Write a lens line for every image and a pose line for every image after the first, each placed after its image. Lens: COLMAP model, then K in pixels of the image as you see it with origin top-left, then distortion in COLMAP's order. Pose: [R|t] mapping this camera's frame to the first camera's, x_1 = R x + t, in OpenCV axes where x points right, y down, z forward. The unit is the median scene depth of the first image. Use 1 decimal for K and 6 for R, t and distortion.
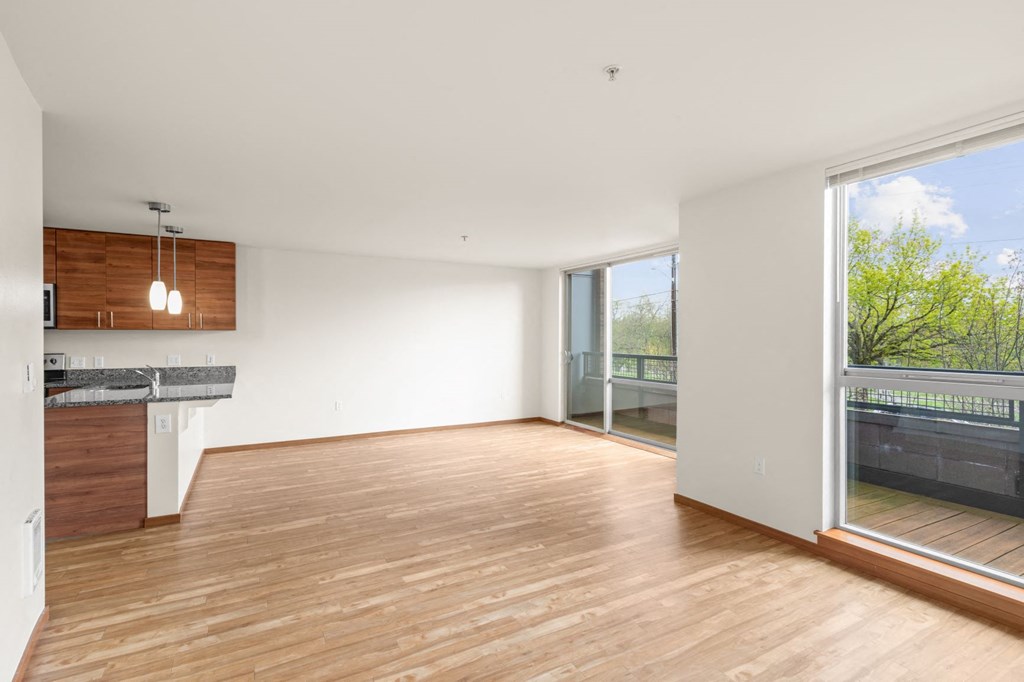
lens RADIAL K [[473.6, 0, 515.1], [0, 473.6, 340.7], [0, 0, 1]] dist [-0.002447, -0.000484]
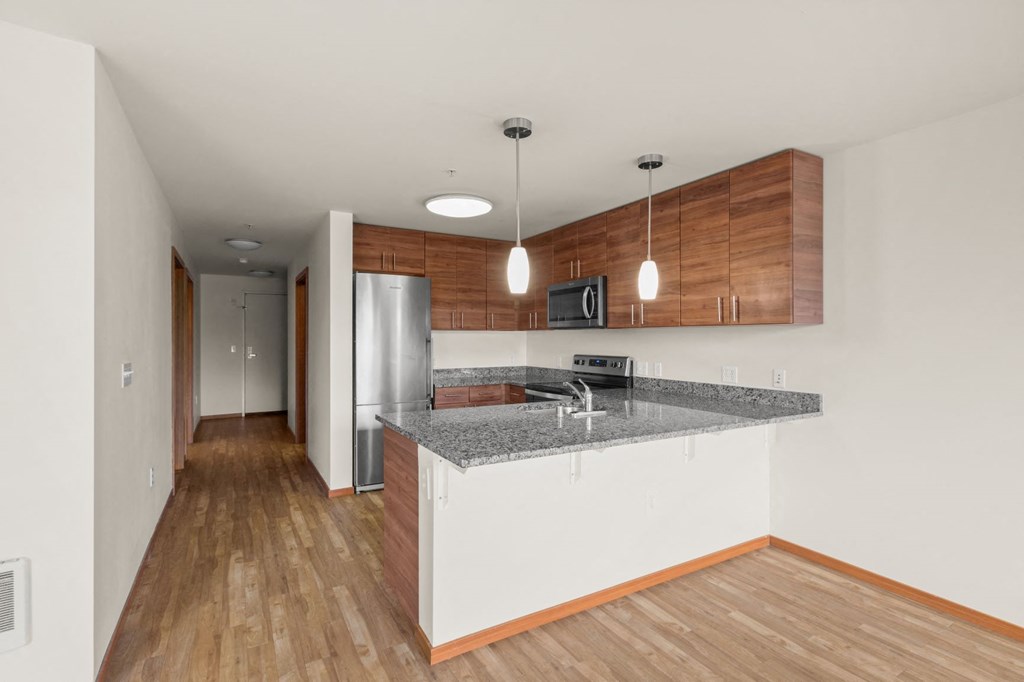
lens RADIAL K [[473.0, 0, 499.8], [0, 473.0, 339.7], [0, 0, 1]] dist [0.002252, -0.000178]
pose [[-0.002202, 0.002194, -0.999995, -0.121936], [-0.006852, 0.999974, 0.002209, -0.005557], [0.999974, 0.006857, -0.002187, 0.912441]]
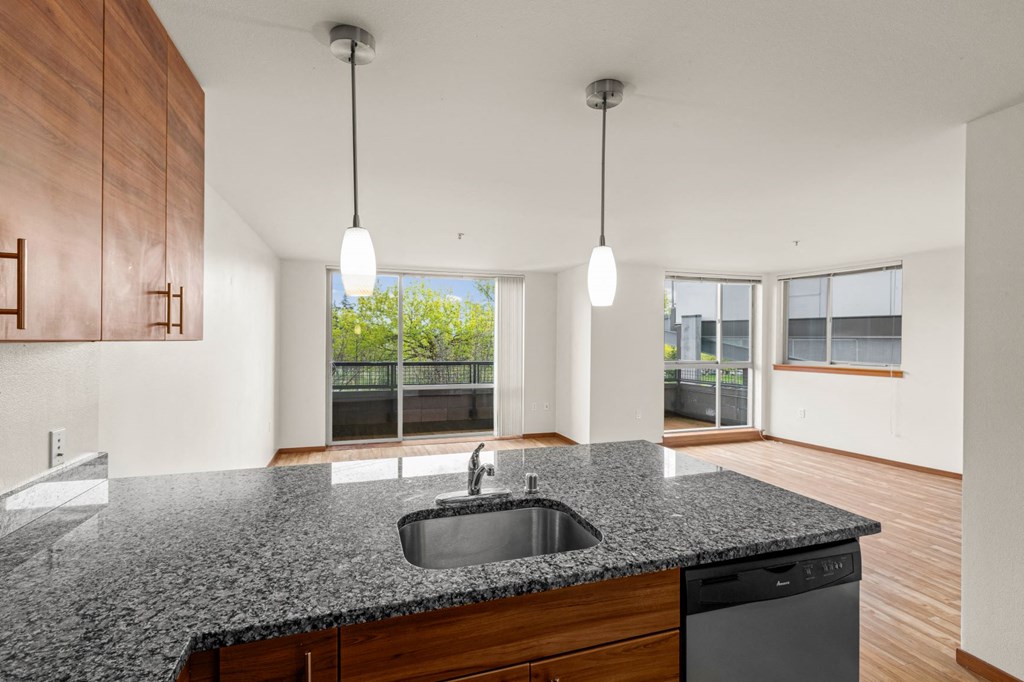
lens RADIAL K [[460.2, 0, 504.7], [0, 460.2, 339.8], [0, 0, 1]] dist [0.001806, 0.000380]
pose [[0.211709, 0.001815, 0.977331, -1.148512], [-0.000746, 0.999998, -0.001695, -0.028573], [-0.977332, -0.000370, 0.211710, 0.929794]]
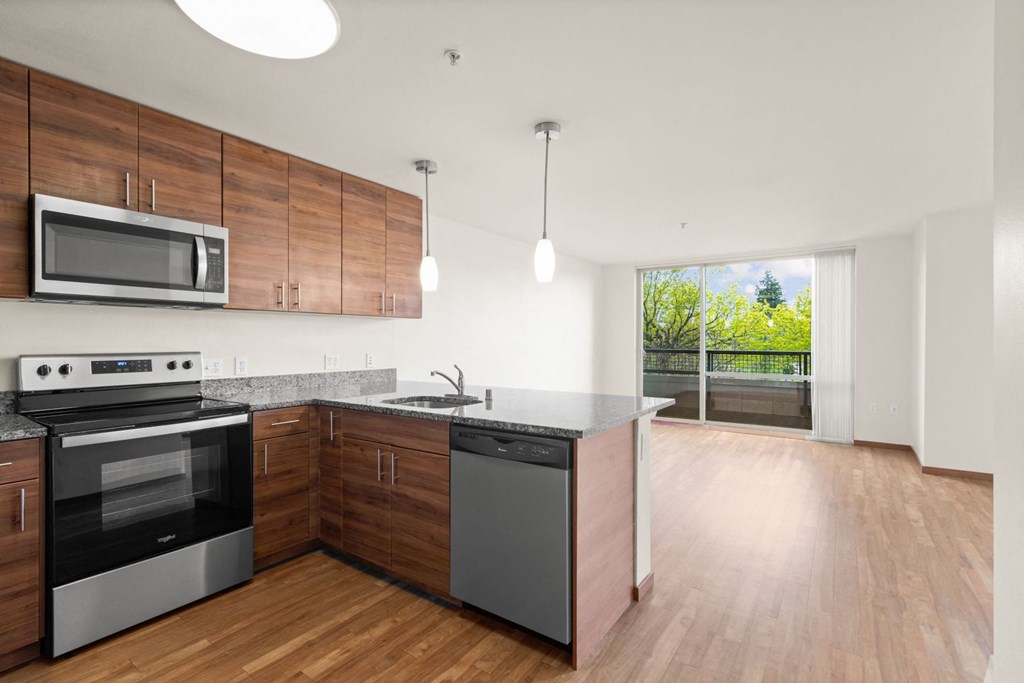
lens RADIAL K [[466.4, 0, 512.0], [0, 466.4, 341.5], [0, 0, 1]] dist [0.000859, 0.000196]
pose [[0.906398, -0.001941, 0.422421, -1.007527], [0.003895, 0.999985, -0.003763, 0.021066], [-0.422407, 0.005057, 0.906392, 0.385958]]
